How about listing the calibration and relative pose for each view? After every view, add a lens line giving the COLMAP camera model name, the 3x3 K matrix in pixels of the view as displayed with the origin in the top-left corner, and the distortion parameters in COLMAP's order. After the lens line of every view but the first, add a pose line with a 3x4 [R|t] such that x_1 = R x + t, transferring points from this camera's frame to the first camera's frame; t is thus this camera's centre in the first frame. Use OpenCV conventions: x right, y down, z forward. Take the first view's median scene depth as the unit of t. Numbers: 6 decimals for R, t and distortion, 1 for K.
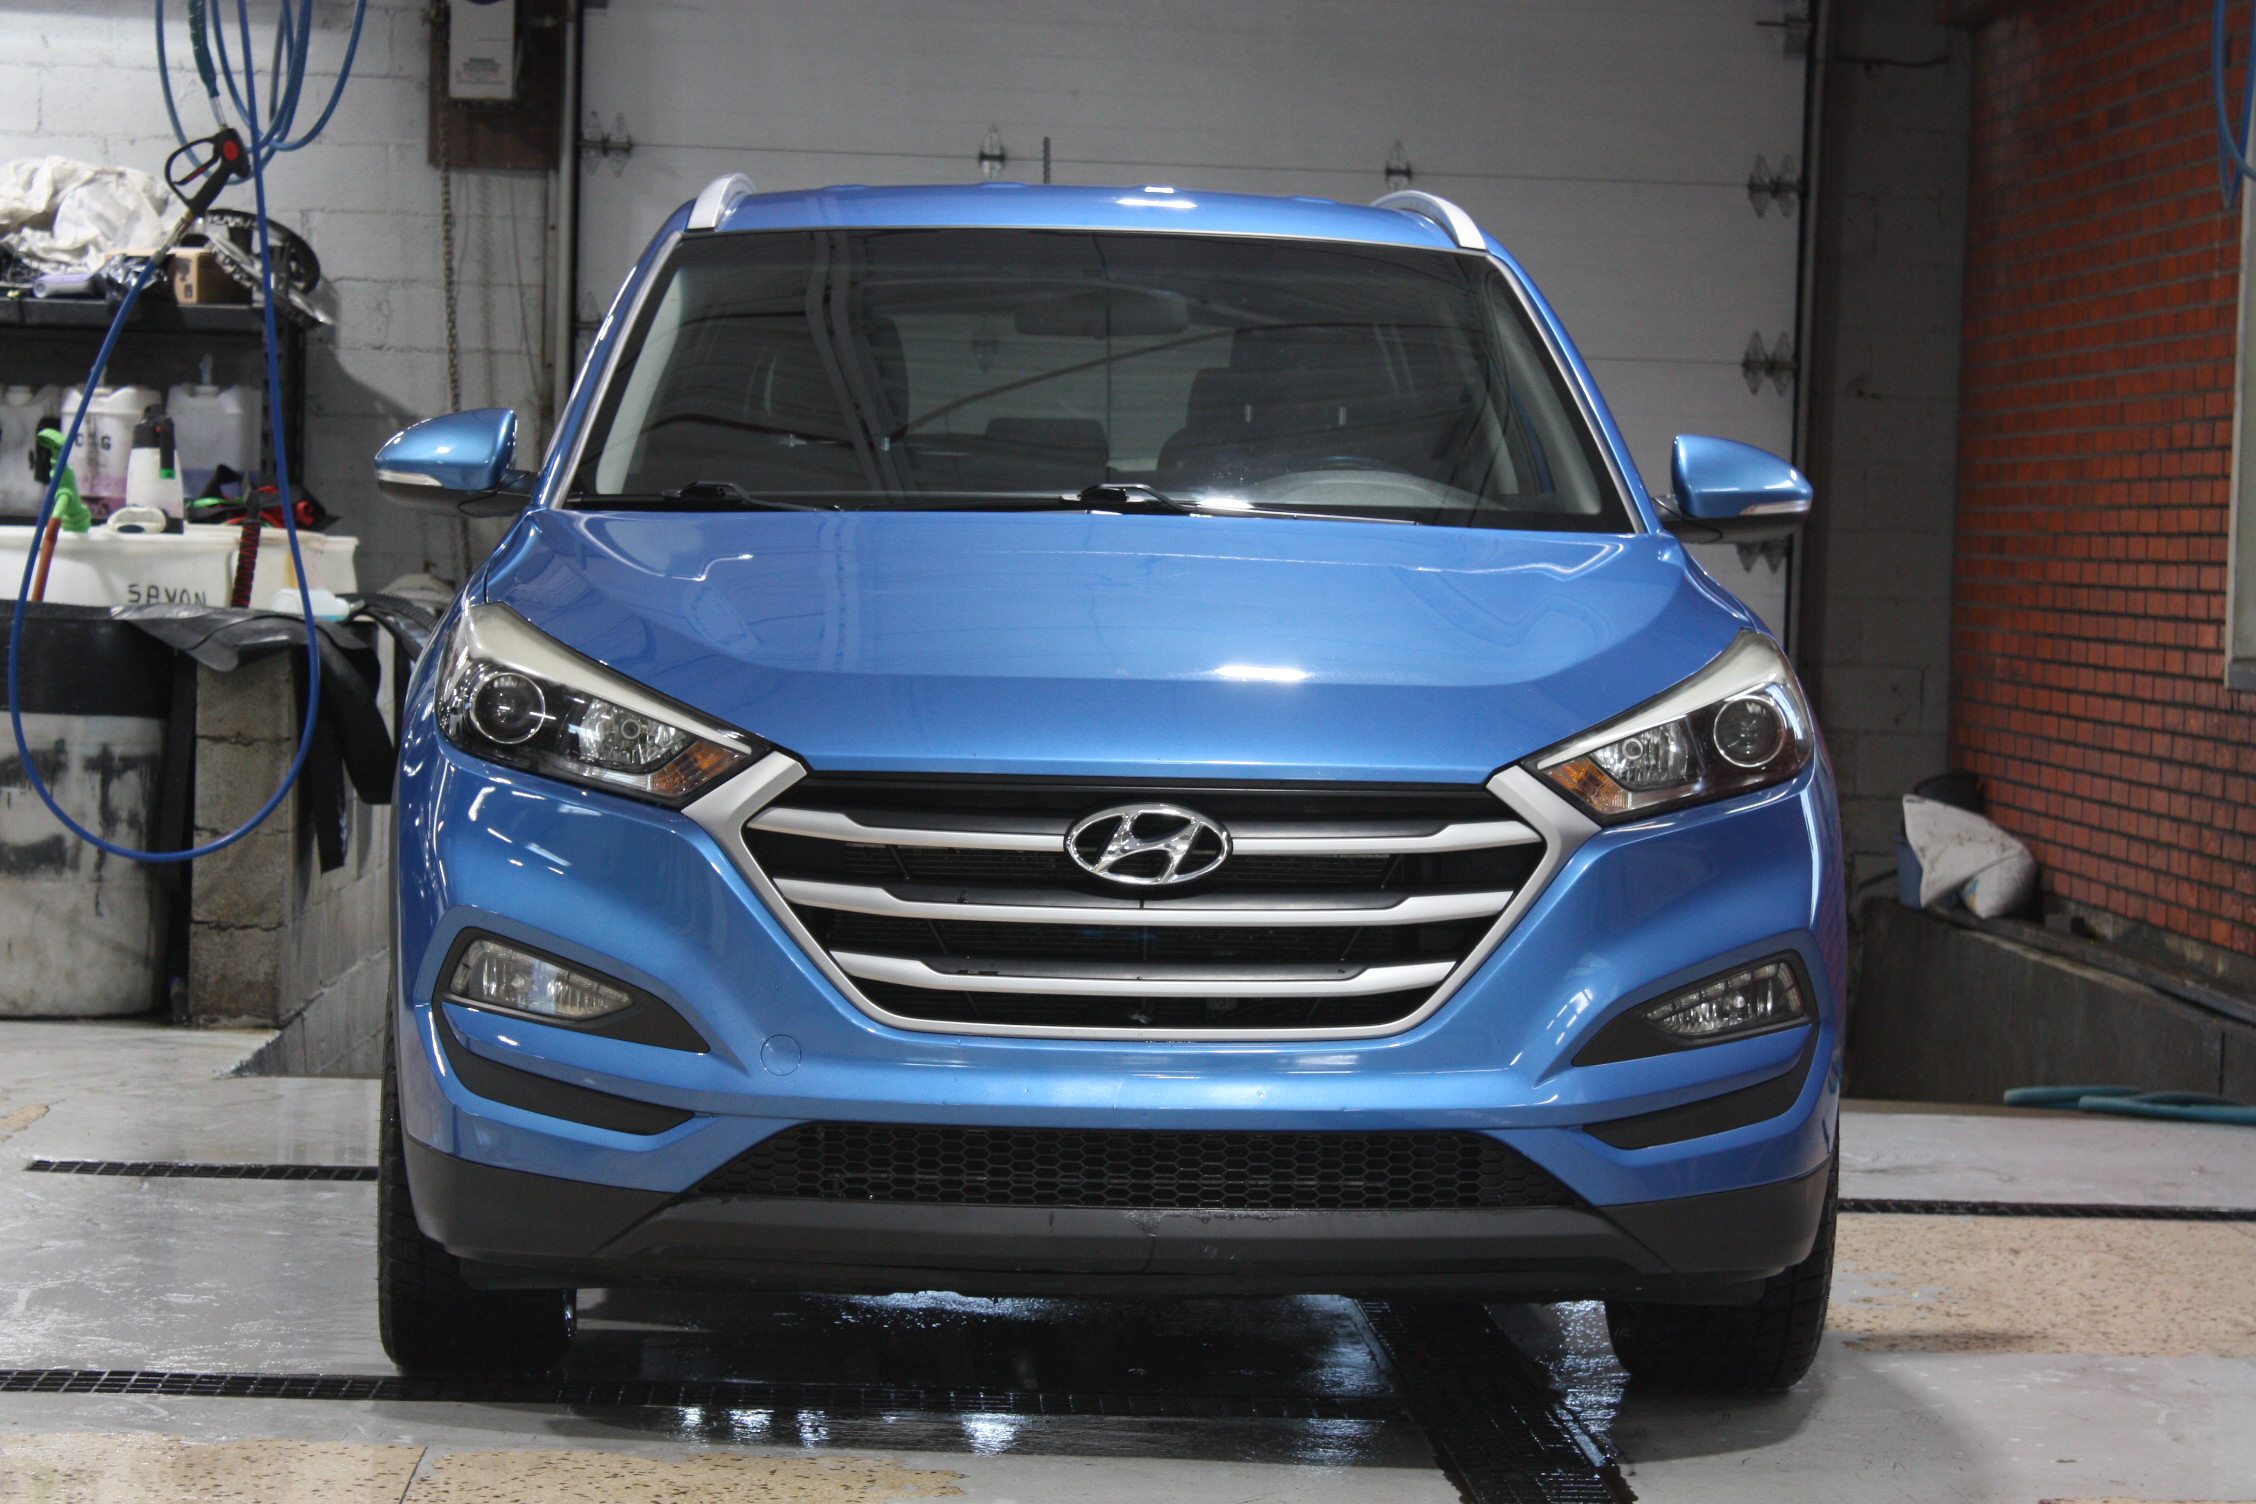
lens RADIAL K [[5374.7, 0, 1128.0], [0, 5374.7, 752.0], [0, 0, 1]] dist [0.224362, -0.372406]
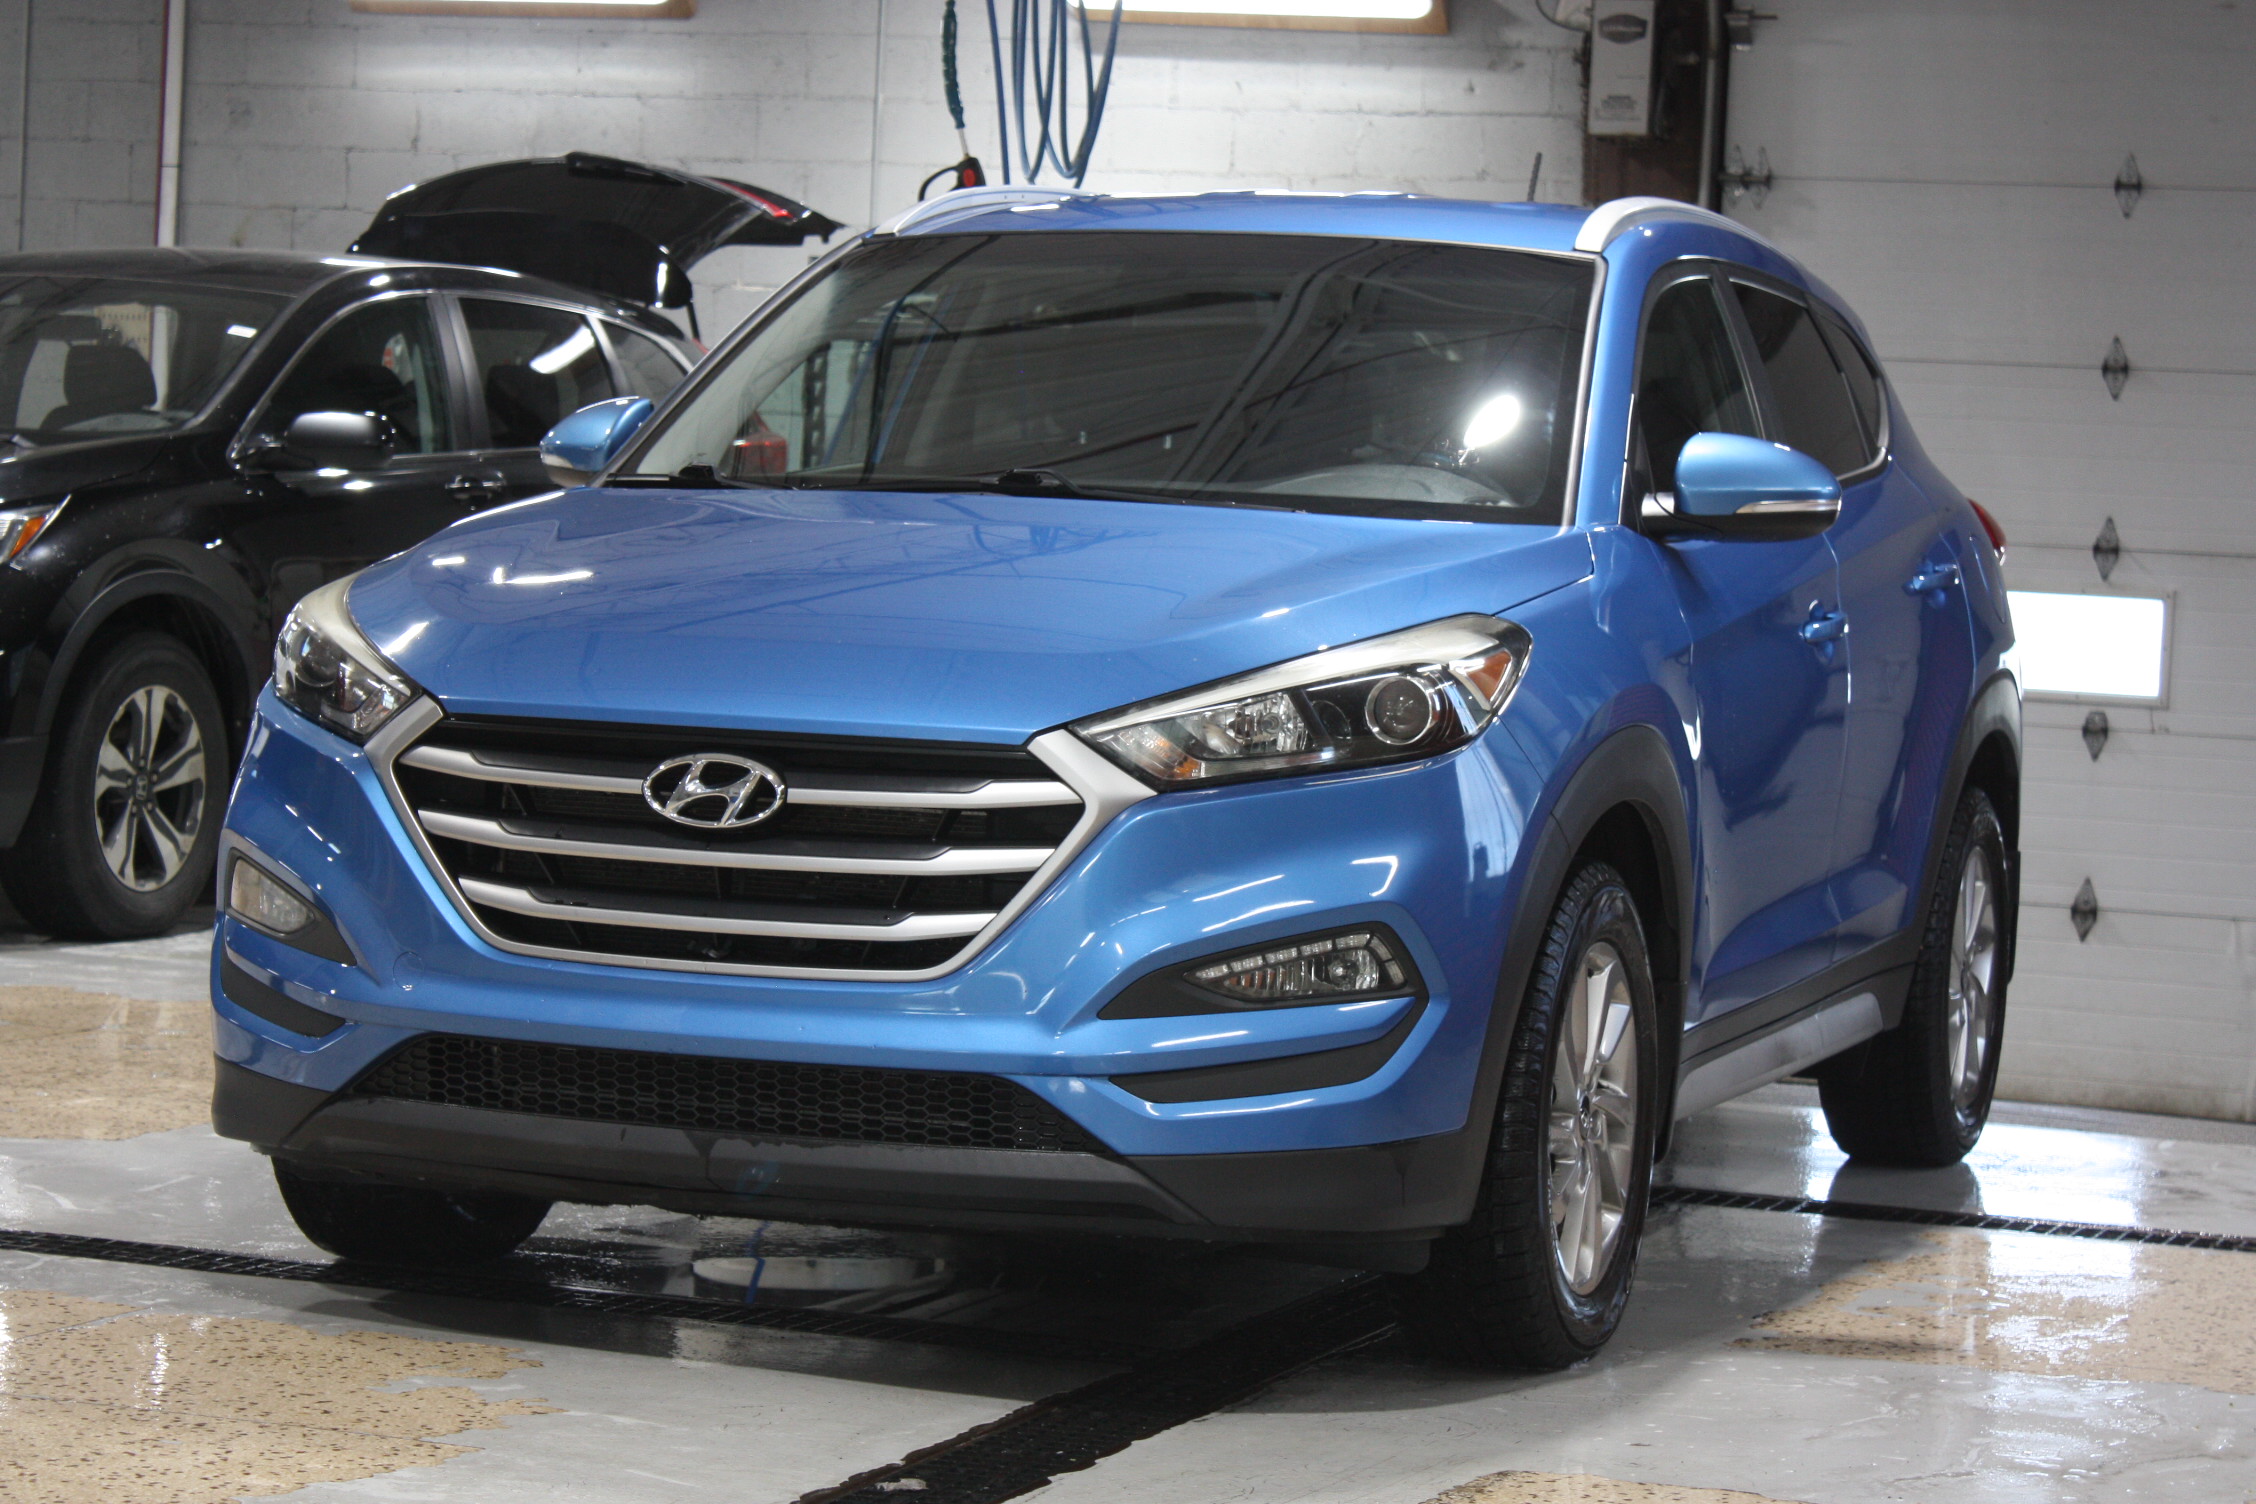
lens RADIAL K [[5374.7, 0, 1128.0], [0, 5374.7, 752.0], [0, 0, 1]] dist [0.224362, -0.372406]
pose [[0.935617, 0.033825, -0.351392, 0.453093], [-0.037415, 0.999294, -0.003430, 0.010038], [0.351028, 0.016357, 0.936222, 0.022620]]
